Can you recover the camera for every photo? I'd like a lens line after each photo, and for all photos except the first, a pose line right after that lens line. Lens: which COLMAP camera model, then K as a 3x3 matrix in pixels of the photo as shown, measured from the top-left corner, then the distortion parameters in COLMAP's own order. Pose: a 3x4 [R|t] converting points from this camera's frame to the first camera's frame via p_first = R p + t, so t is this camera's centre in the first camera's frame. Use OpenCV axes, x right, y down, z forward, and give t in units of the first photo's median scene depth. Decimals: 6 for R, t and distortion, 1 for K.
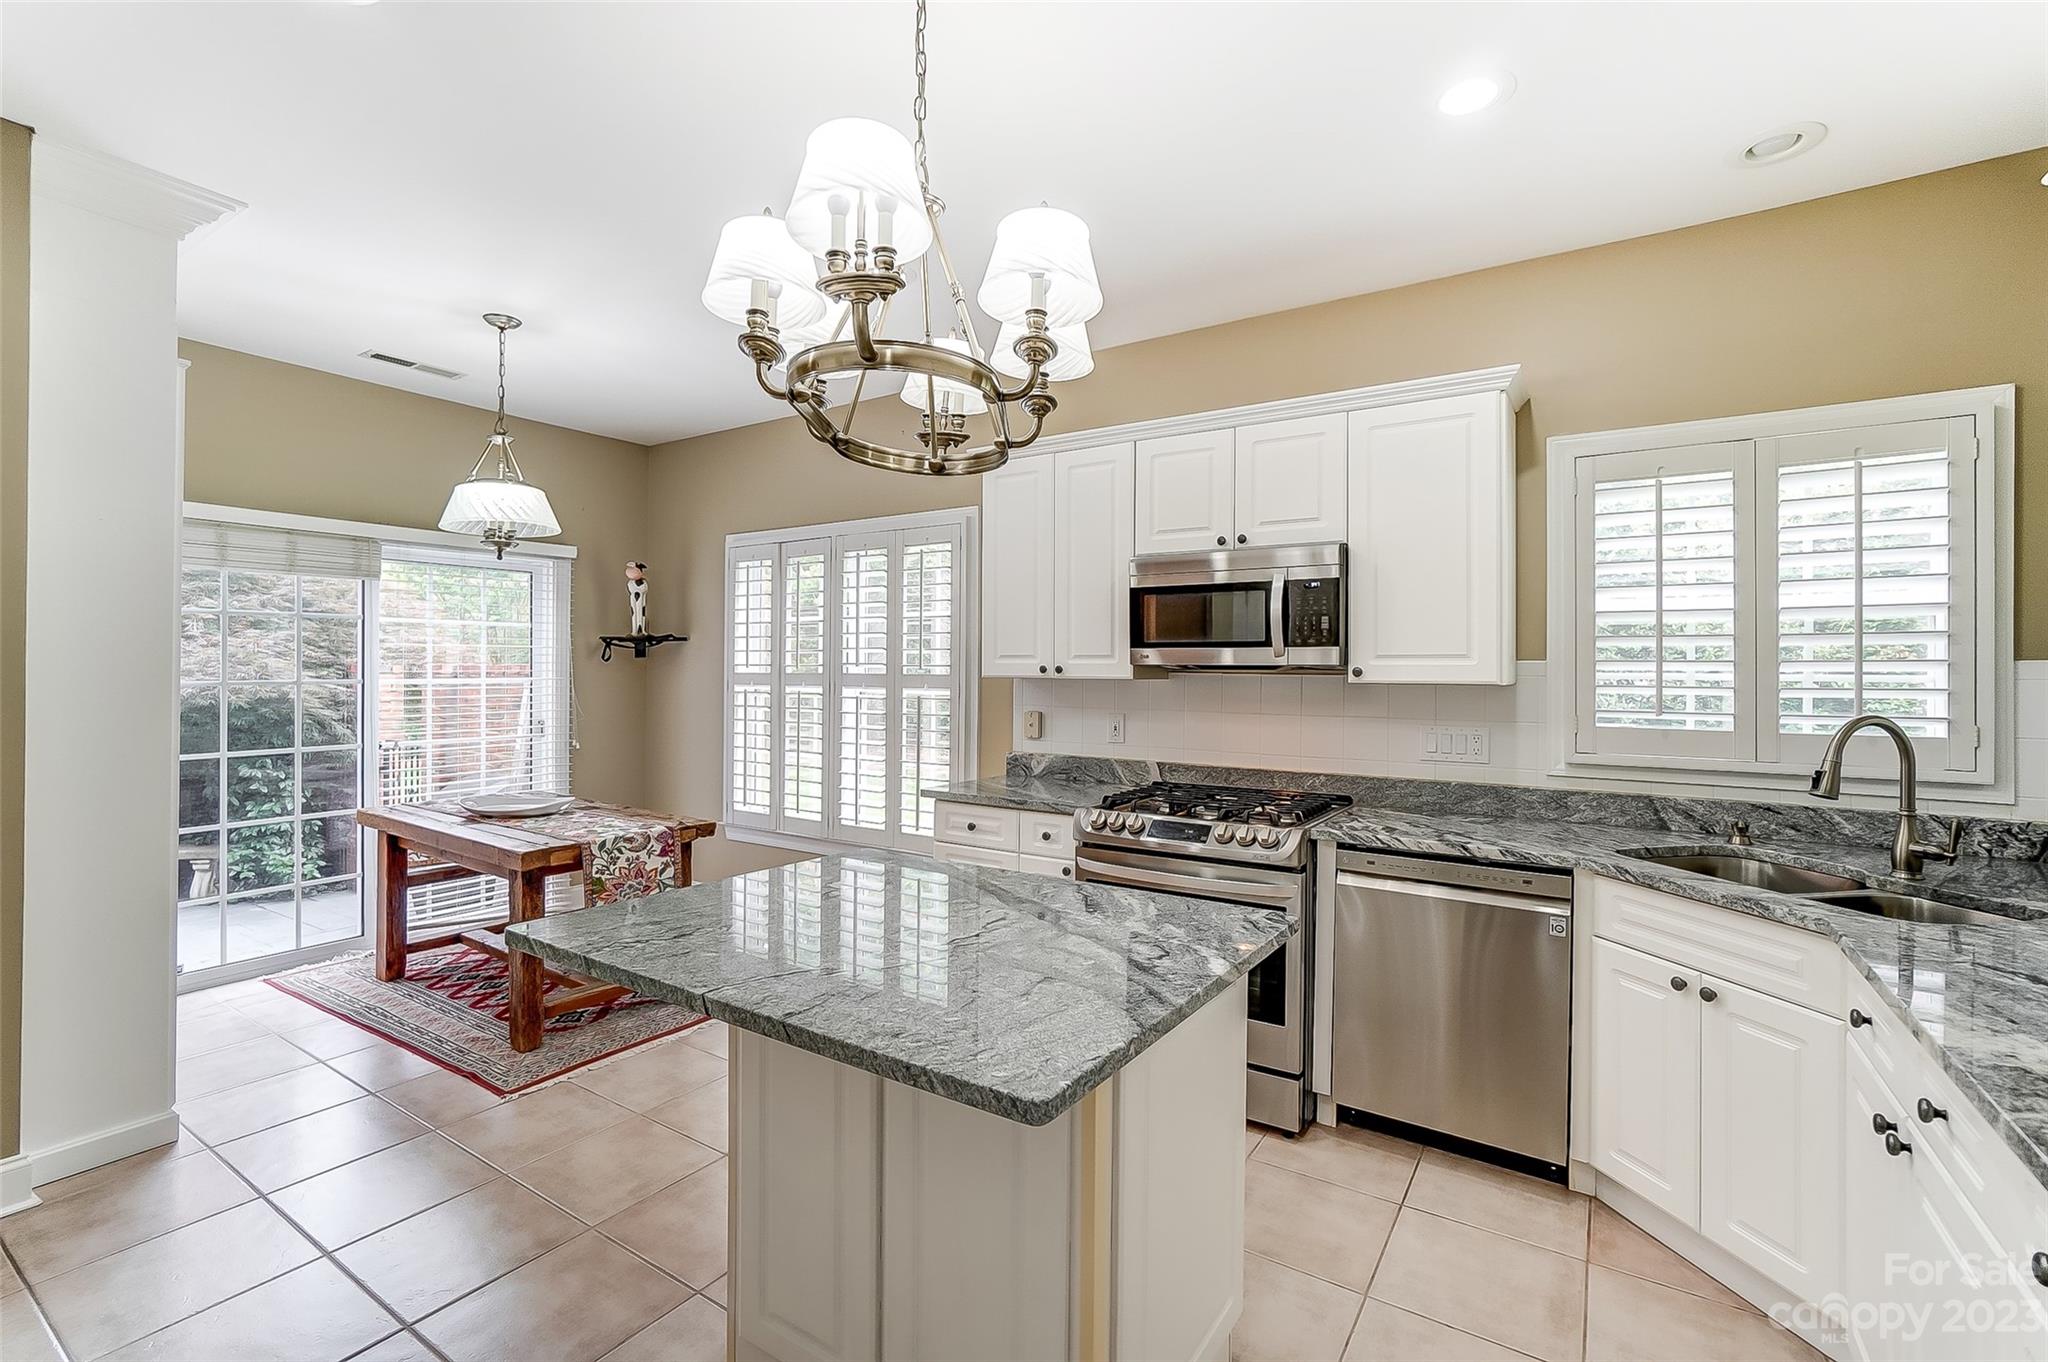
lens RADIAL K [[916.1, 0, 996.4], [0, 916.1, 668.9], [0, 0, 1]] dist [-0.033716, 0.016259]
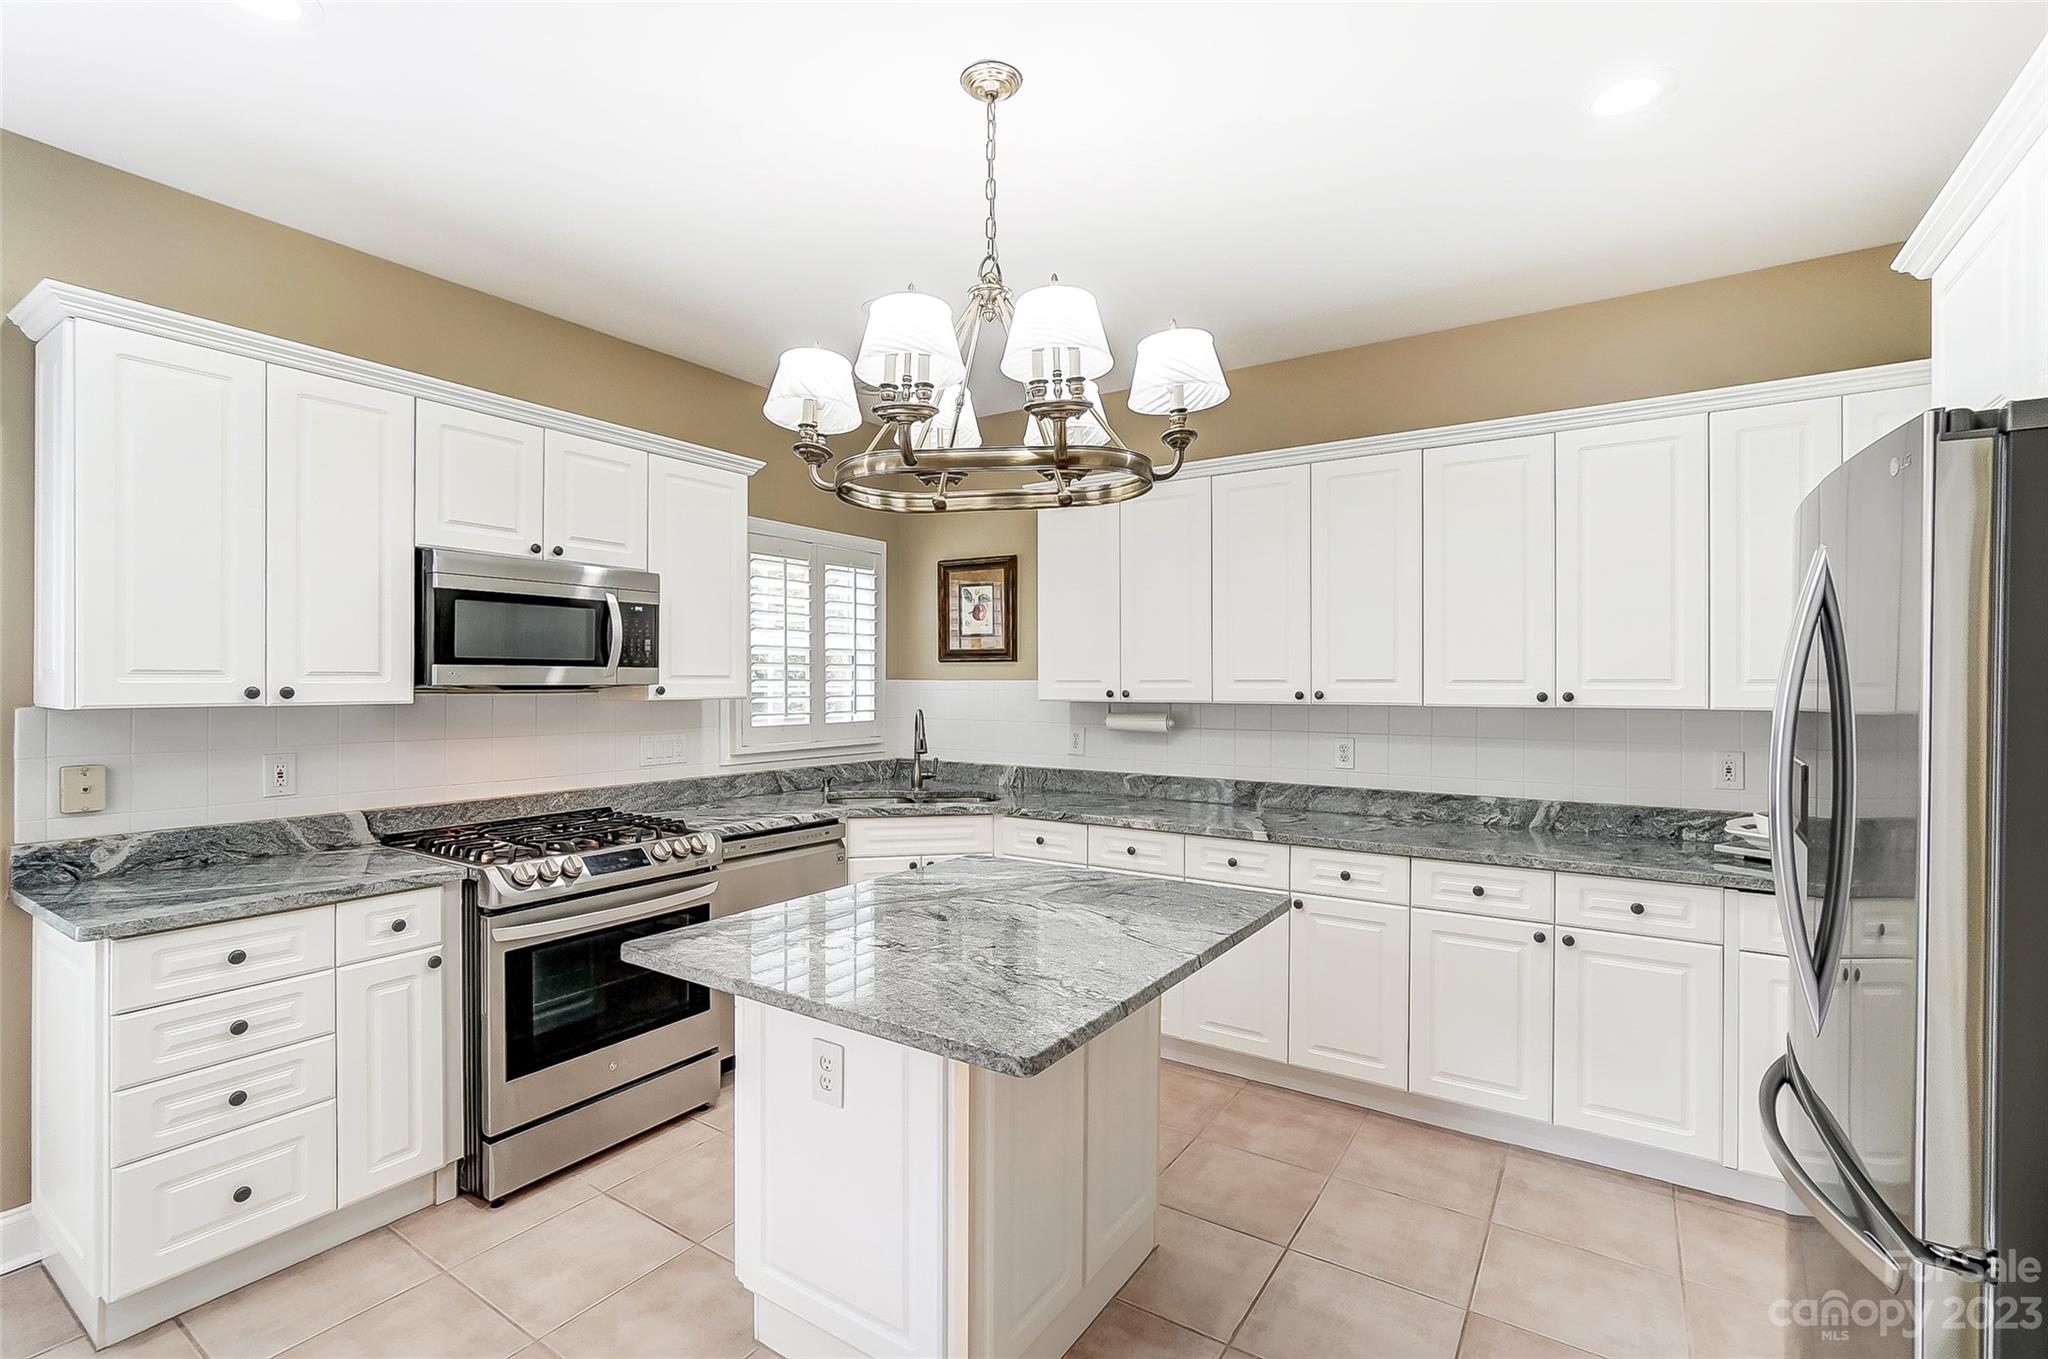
lens RADIAL K [[917.5, 0, 1019.6], [0, 917.5, 671.1], [0, 0, 1]] dist [-0.021152, 0.011766]
pose [[-0.011913, 0.005951, 0.999911, -0.650858], [-0.002255, 0.999980, -0.005978, -0.012895], [-0.999927, -0.002326, -0.011899, 0.513302]]
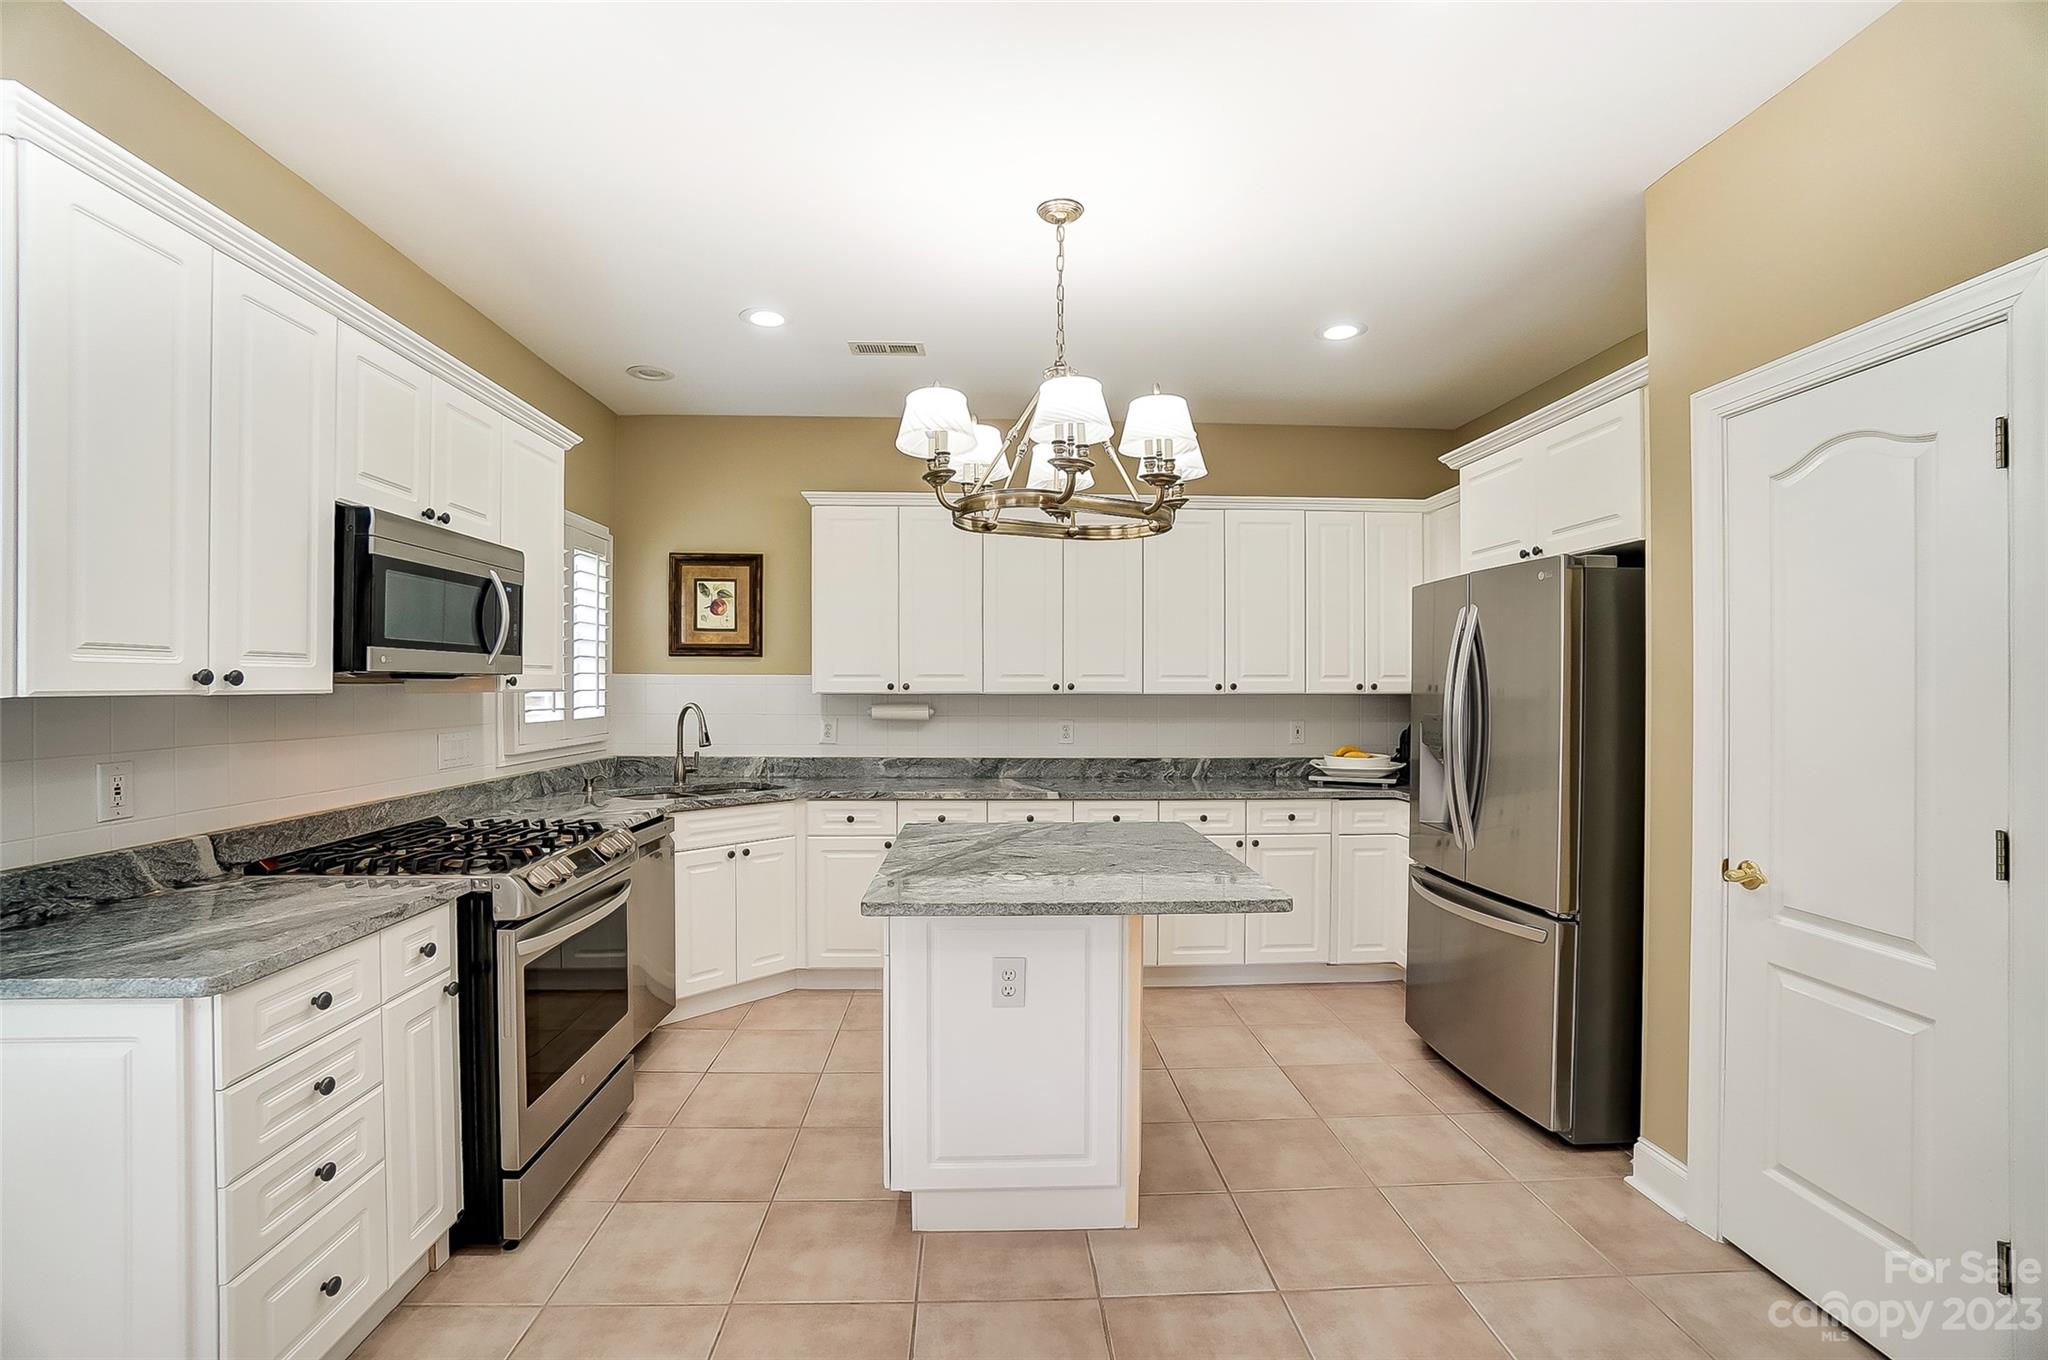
lens RADIAL K [[922.4, 0, 1005.3], [0, 922.4, 664.9], [0, 0, 1]] dist [-0.065511, 0.024202]
pose [[-0.602628, 0.009841, 0.797961, -0.647839], [-0.006981, 0.999821, -0.017603, -0.000637], [-0.797992, -0.016178, -0.602451, 1.040389]]
